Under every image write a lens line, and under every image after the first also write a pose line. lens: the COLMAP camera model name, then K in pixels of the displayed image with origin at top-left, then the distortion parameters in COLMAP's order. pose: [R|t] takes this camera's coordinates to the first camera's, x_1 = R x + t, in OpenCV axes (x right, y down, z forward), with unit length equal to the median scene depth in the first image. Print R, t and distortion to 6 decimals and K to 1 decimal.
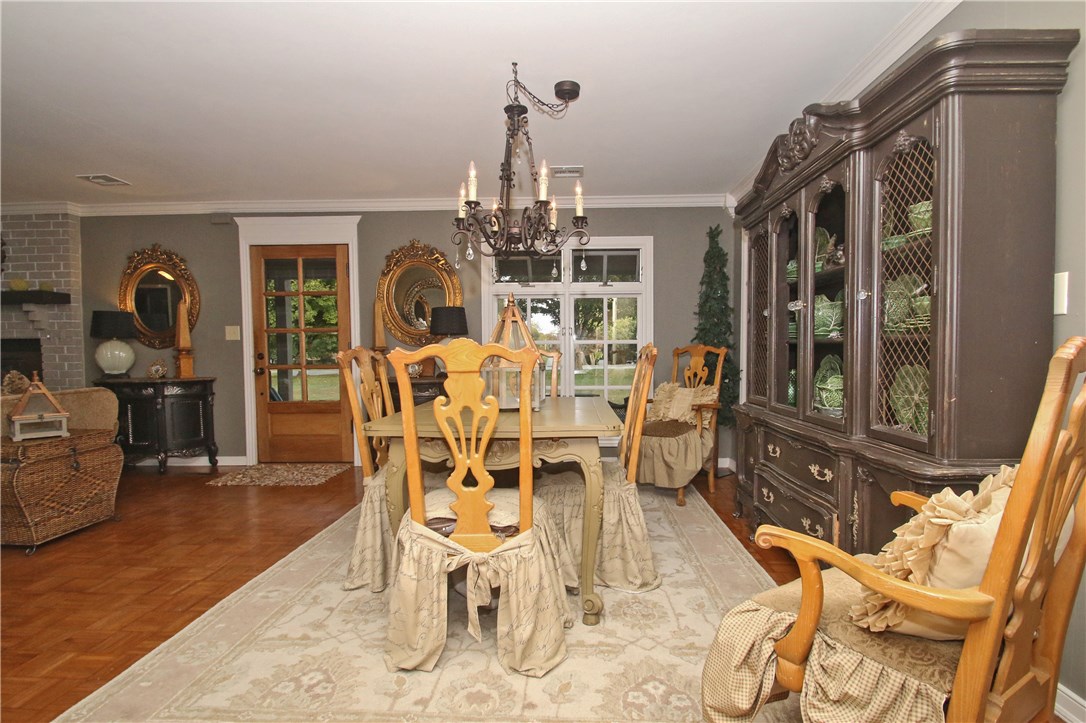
lens RADIAL K [[495.5, 0, 542.6], [0, 495.5, 369.6], [0, 0, 1]] dist [-0.001154, -0.000362]
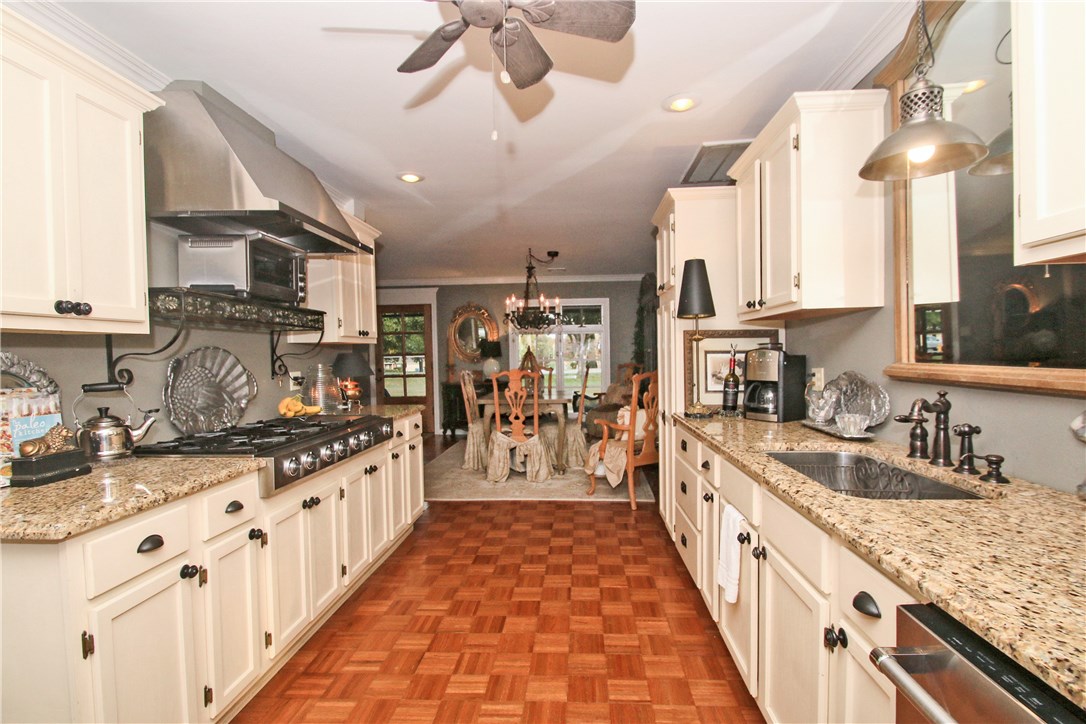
lens RADIAL K [[512.6, 0, 546.5], [0, 512.6, 370.8], [0, 0, 1]] dist [0.000952, -0.008782]
pose [[0.999903, -0.008450, -0.011029, 0.051568], [0.008463, 0.999963, 0.001206, -0.044761], [0.011018, -0.001299, 0.999938, -1.638107]]
